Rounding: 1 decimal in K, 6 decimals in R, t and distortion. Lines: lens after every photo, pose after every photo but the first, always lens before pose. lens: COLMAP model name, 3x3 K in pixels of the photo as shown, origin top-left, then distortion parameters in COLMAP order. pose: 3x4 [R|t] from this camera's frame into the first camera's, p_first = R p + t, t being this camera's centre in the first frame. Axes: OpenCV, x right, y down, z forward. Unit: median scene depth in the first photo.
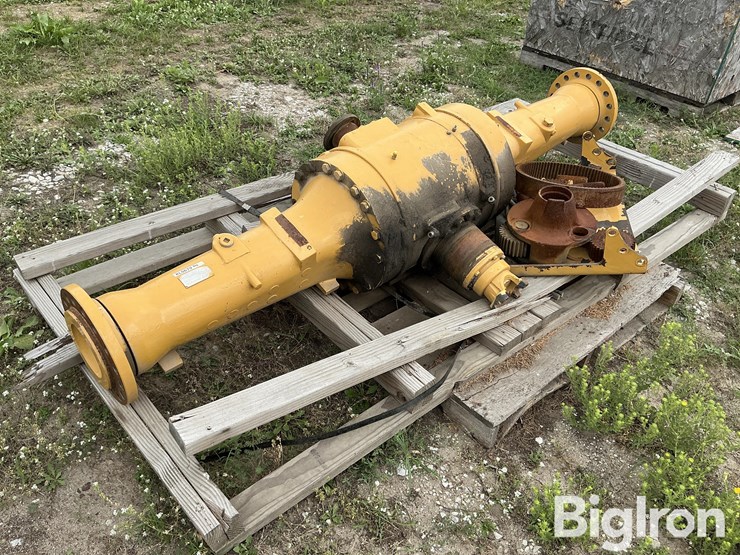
lens RADIAL K [[619.3, 0, 370.0], [0, 619.3, 277.5], [0, 0, 1]] dist [0.148112, -0.321967]
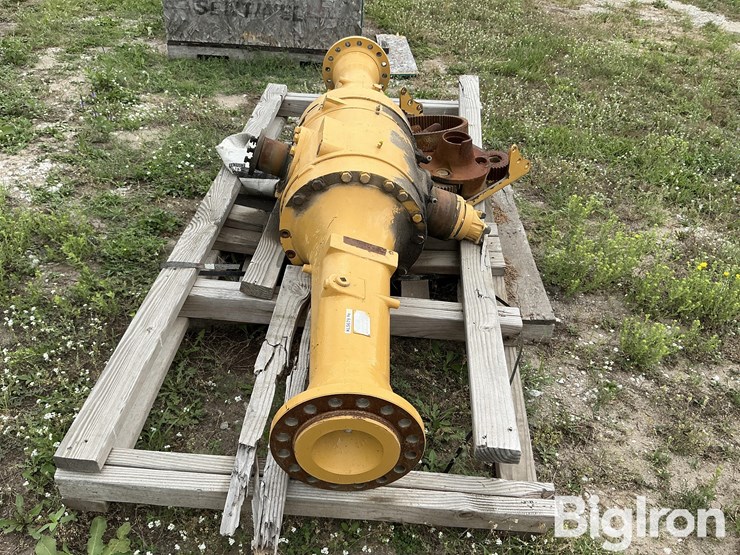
lens RADIAL K [[619.3, 0, 370.0], [0, 619.3, 277.5], [0, 0, 1]] dist [0.148112, -0.321967]
pose [[0.675728, -0.435614, 0.594670, -0.627567], [0.424019, 0.889587, 0.169834, -0.168660], [-0.602993, 0.137389, 0.785827, 0.218872]]
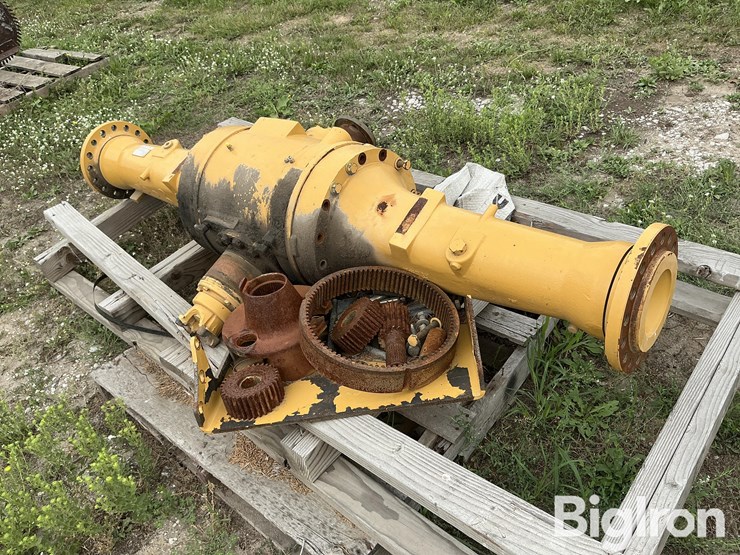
lens RADIAL K [[619.3, 0, 370.0], [0, 619.3, 277.5], [0, 0, 1]] dist [0.148112, -0.321967]
pose [[0.122934, 0.538378, -0.833689, 0.955049], [-0.462488, 0.774342, 0.431855, -0.534977], [0.878061, 0.332481, 0.344186, 0.854664]]
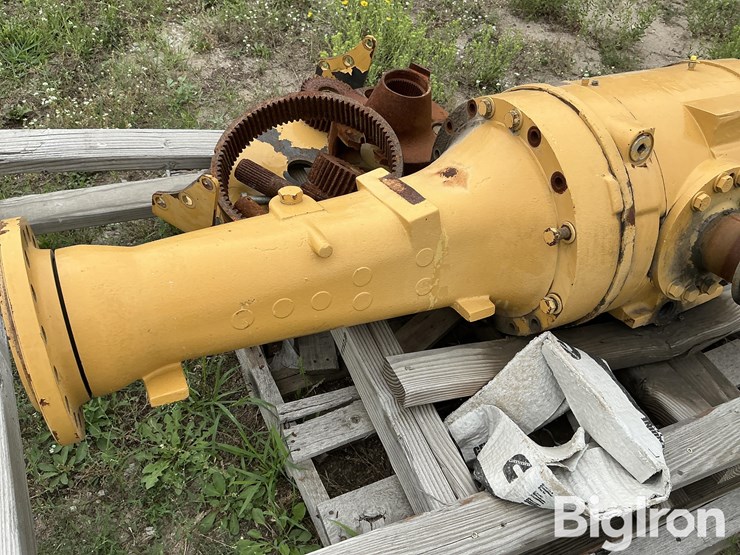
lens RADIAL K [[619.3, 0, 370.0], [0, 619.3, 277.5], [0, 0, 1]] dist [0.148112, -0.321967]
pose [[-0.942822, -0.318524, 0.098131, 0.204674], [0.074697, 0.085002, 0.993577, -0.787126], [-0.324819, 0.944096, -0.056349, 1.257567]]
